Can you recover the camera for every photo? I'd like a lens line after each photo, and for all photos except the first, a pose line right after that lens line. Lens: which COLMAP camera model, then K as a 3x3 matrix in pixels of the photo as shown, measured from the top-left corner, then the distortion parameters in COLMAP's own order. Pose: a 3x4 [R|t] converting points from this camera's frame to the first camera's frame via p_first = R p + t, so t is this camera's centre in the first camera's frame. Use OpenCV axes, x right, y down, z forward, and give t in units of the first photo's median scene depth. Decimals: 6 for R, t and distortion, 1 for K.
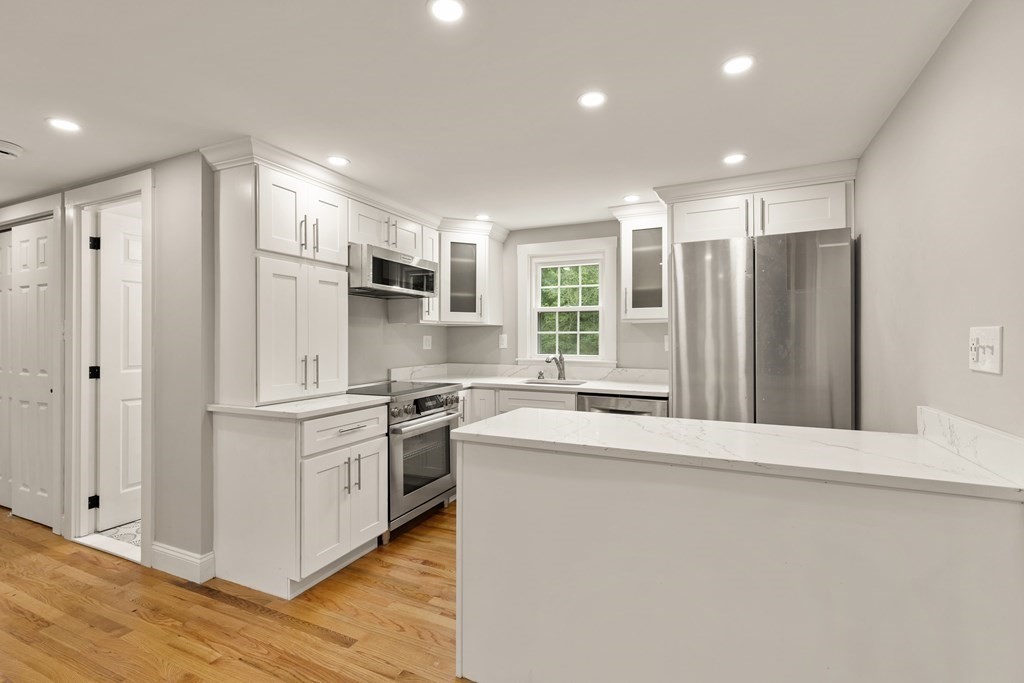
lens RADIAL K [[458.9, 0, 512.3], [0, 458.9, 337.5], [0, 0, 1]] dist [0.011074, -0.003814]
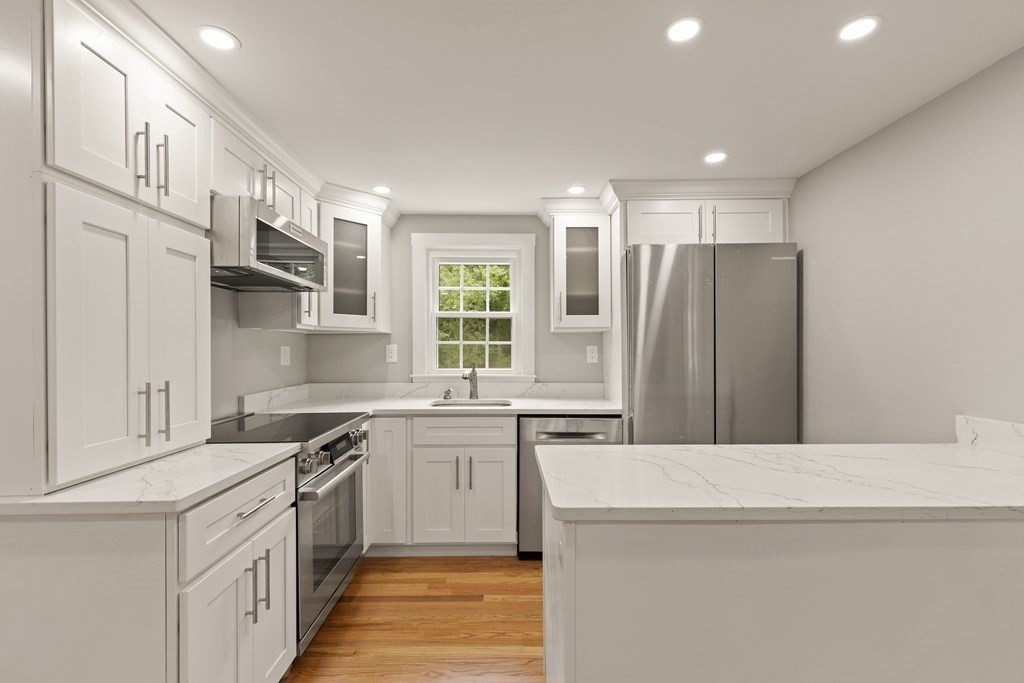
lens RADIAL K [[458.9, 0, 501.6], [0, 458.9, 348.5], [0, 0, 1]] dist [0.011074, -0.003814]
pose [[0.903981, -0.001419, 0.427570, -0.231463], [0.001260, 0.999999, 0.000654, -0.000787], [-0.427571, -0.000053, 0.903982, 0.251937]]
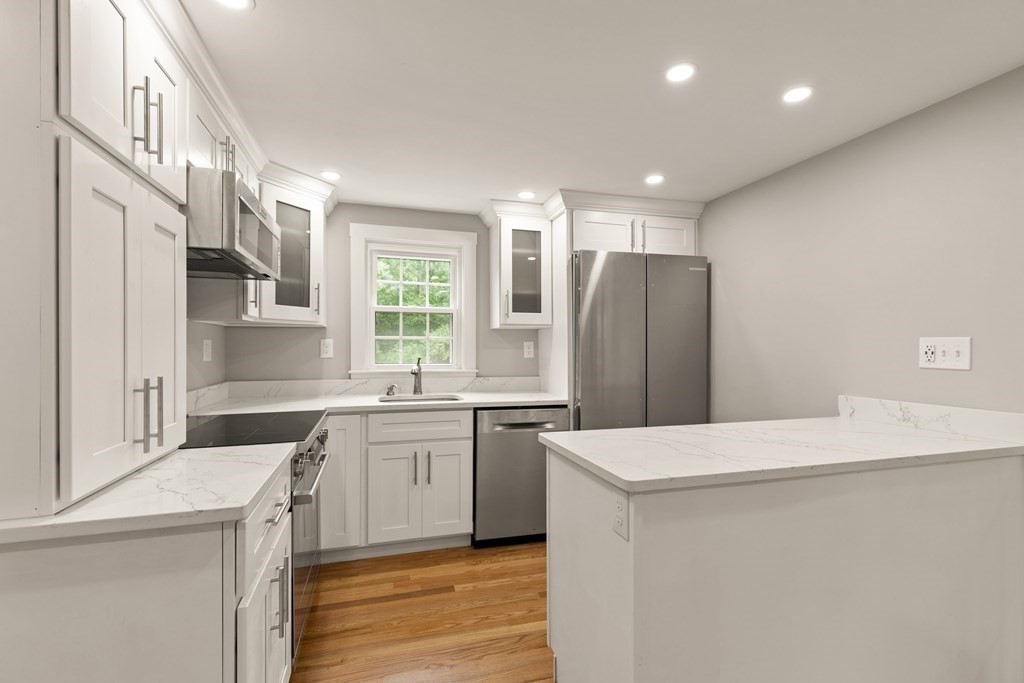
lens RADIAL K [[458.9, 0, 500.6], [0, 458.9, 345.9], [0, 0, 1]] dist [0.011074, -0.003814]
pose [[0.754148, 0.002153, 0.656701, -0.368588], [-0.004016, 0.999991, 0.001333, 0.002568], [-0.656692, -0.003642, 0.754150, 0.312623]]
